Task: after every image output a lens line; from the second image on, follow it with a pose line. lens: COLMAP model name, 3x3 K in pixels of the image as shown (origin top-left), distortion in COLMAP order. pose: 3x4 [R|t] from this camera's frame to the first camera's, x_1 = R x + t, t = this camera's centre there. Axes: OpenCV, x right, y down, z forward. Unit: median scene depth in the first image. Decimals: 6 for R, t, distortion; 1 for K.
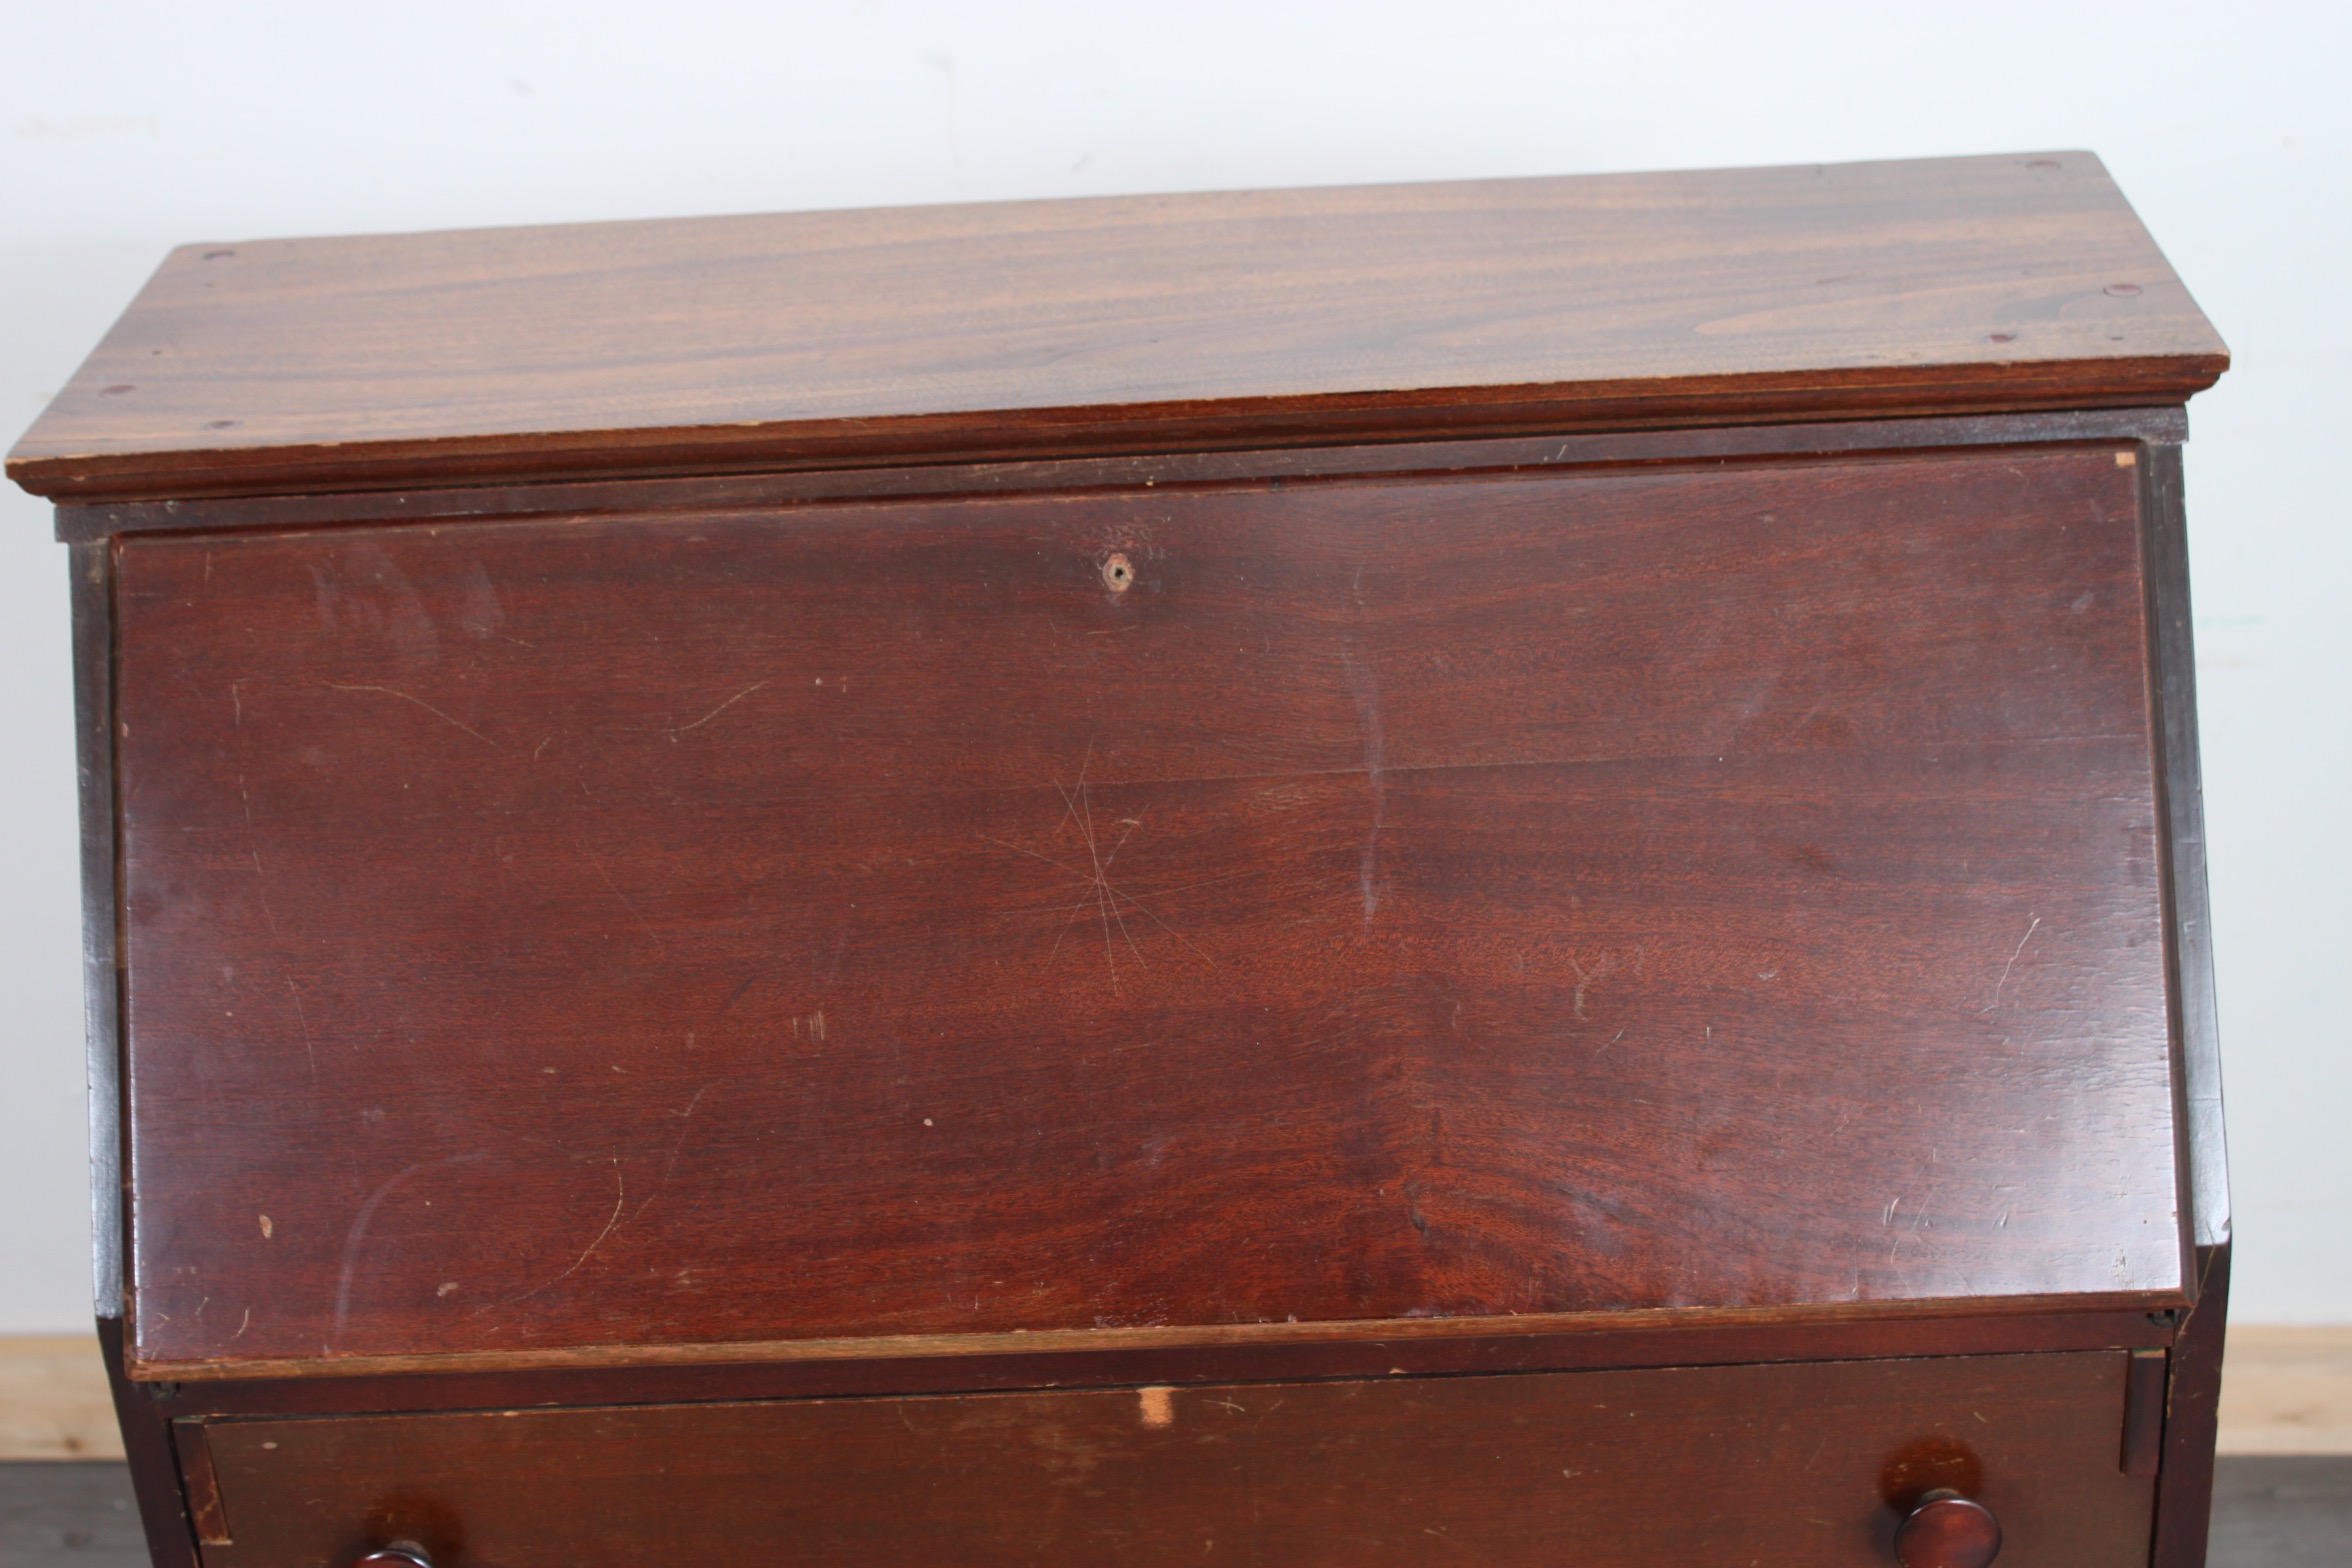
lens RADIAL K [[3688.7, 0, 1146.0], [0, 3688.7, 785.5], [0, 0, 1]] dist [-0.018331, -0.021377]
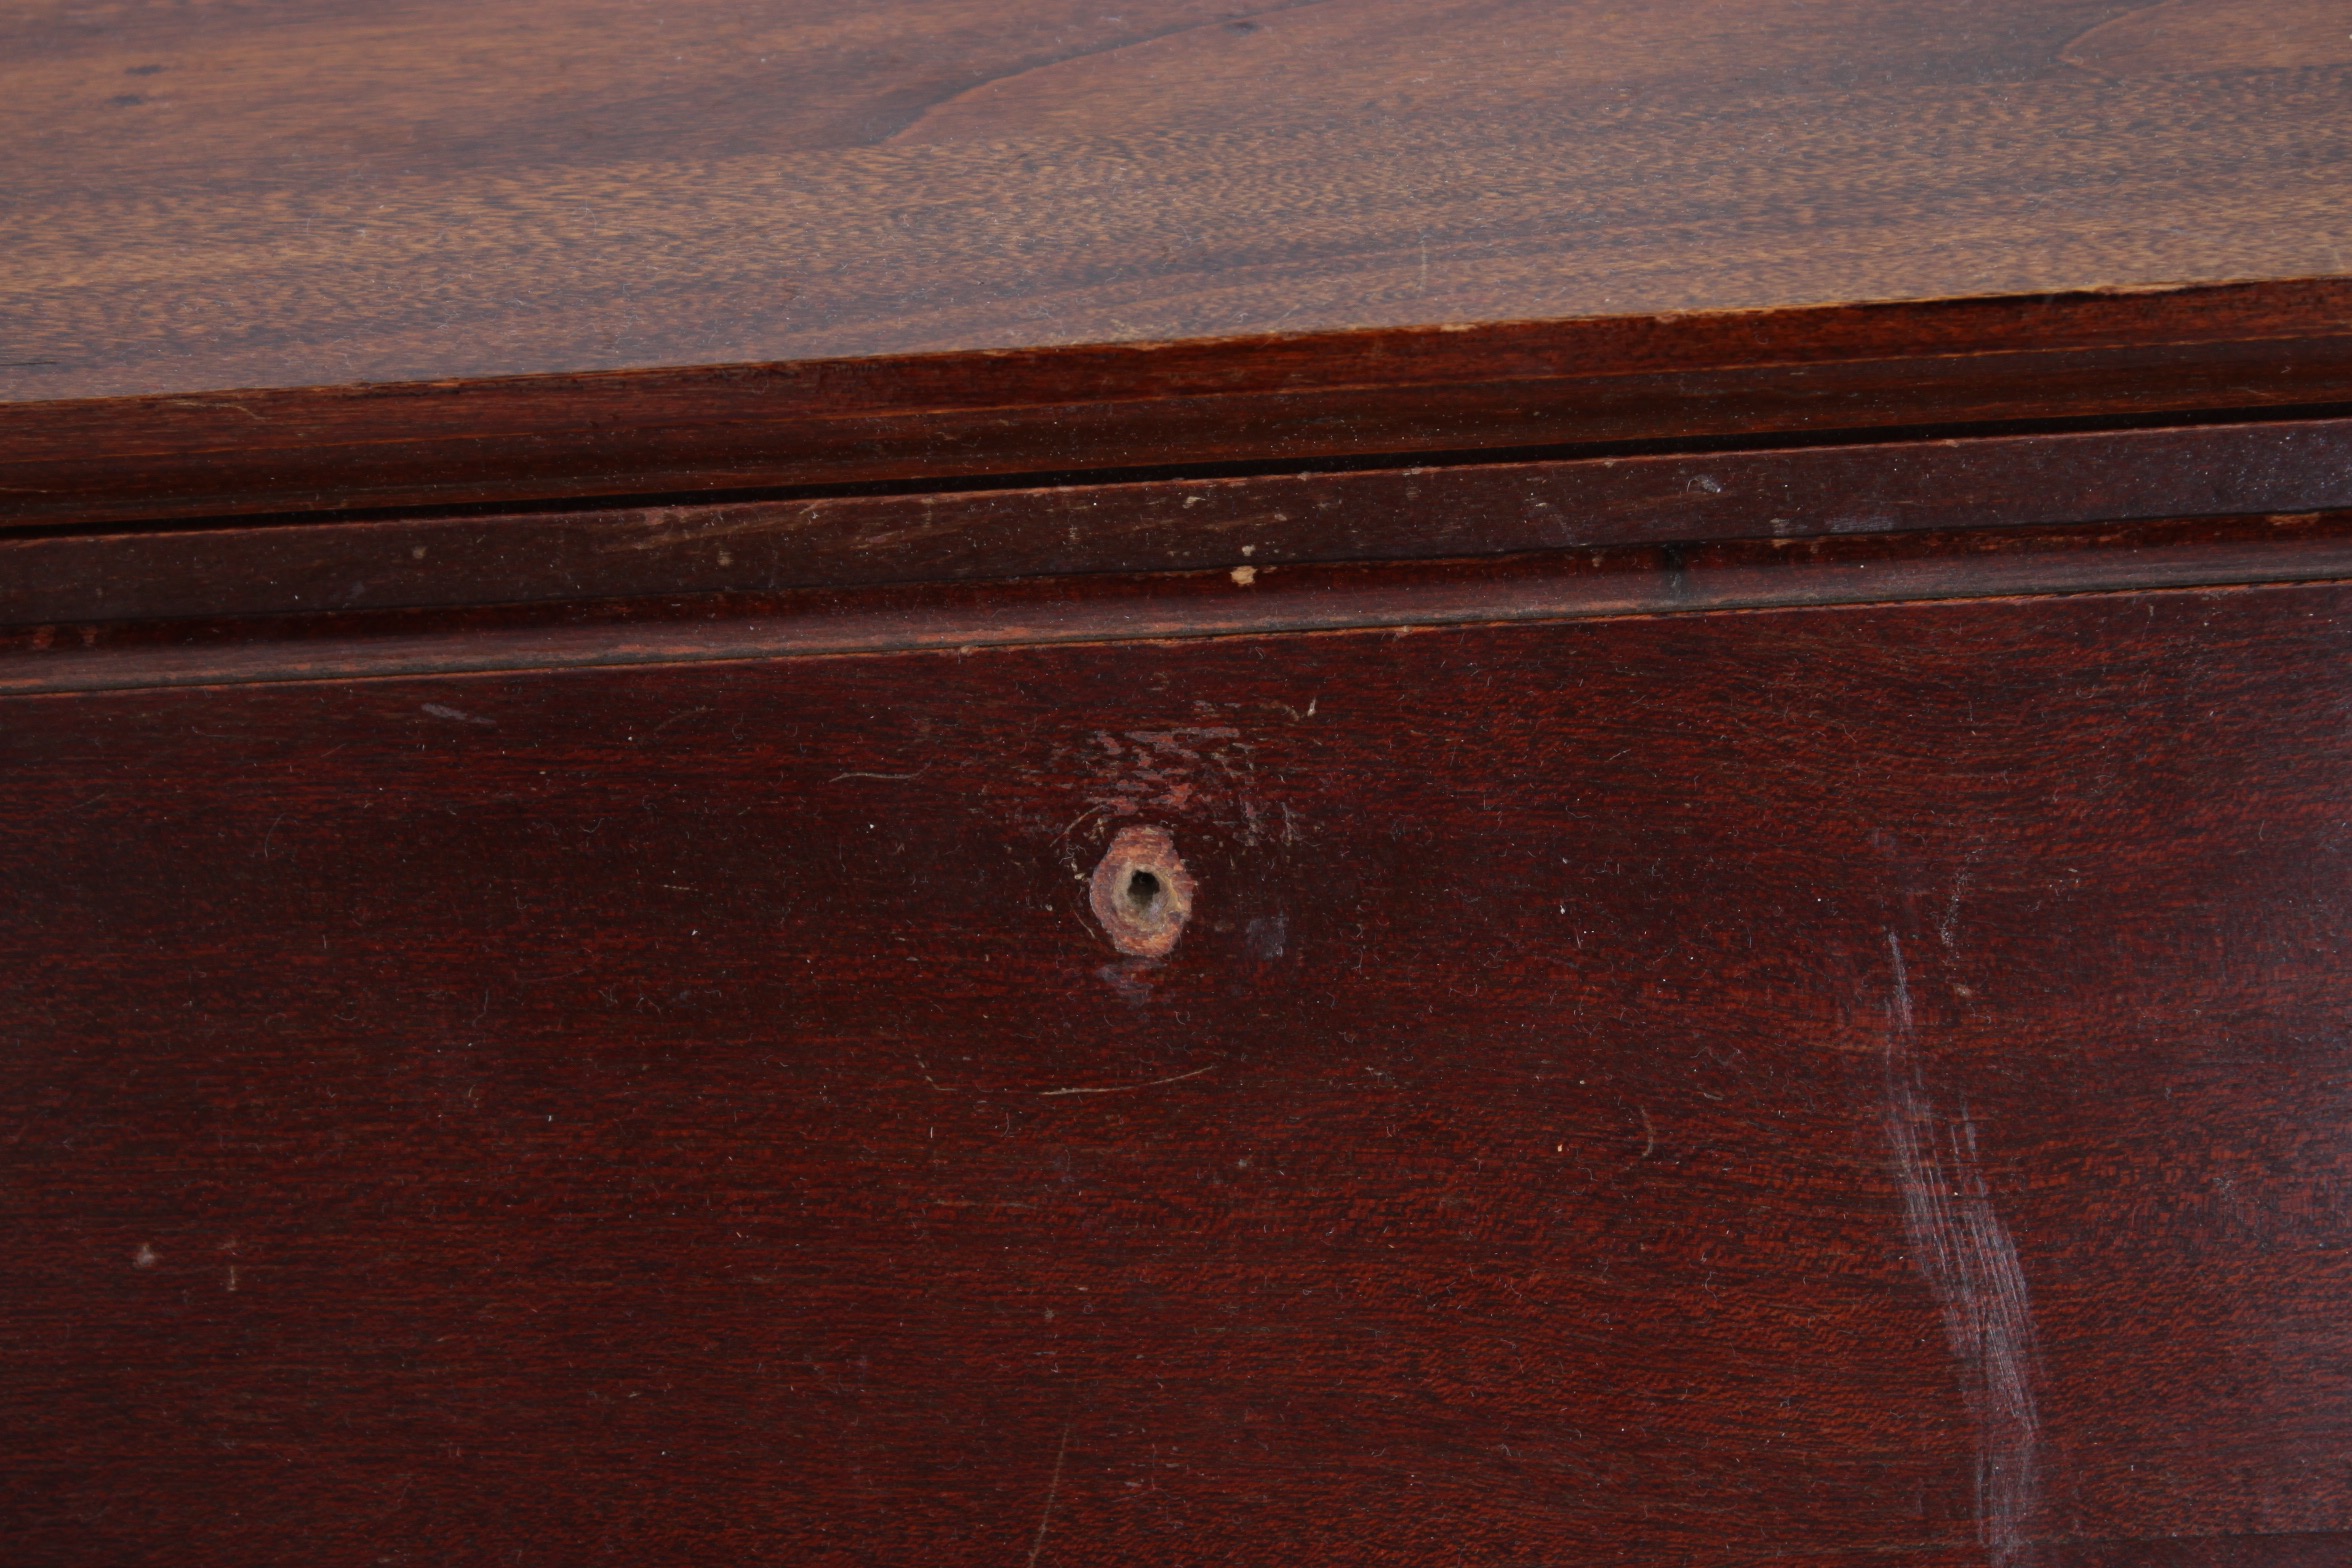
lens RADIAL K [[5652.5, 0, 1176.0], [0, 5652.5, 784.0], [0, 0, 1]] dist [0.030311, 0.318122]
pose [[0.999647, -0.017729, 0.019771, -0.013616], [0.013603, 0.981276, 0.192127, -0.153079], [-0.022807, -0.191791, 0.981171, 0.556453]]
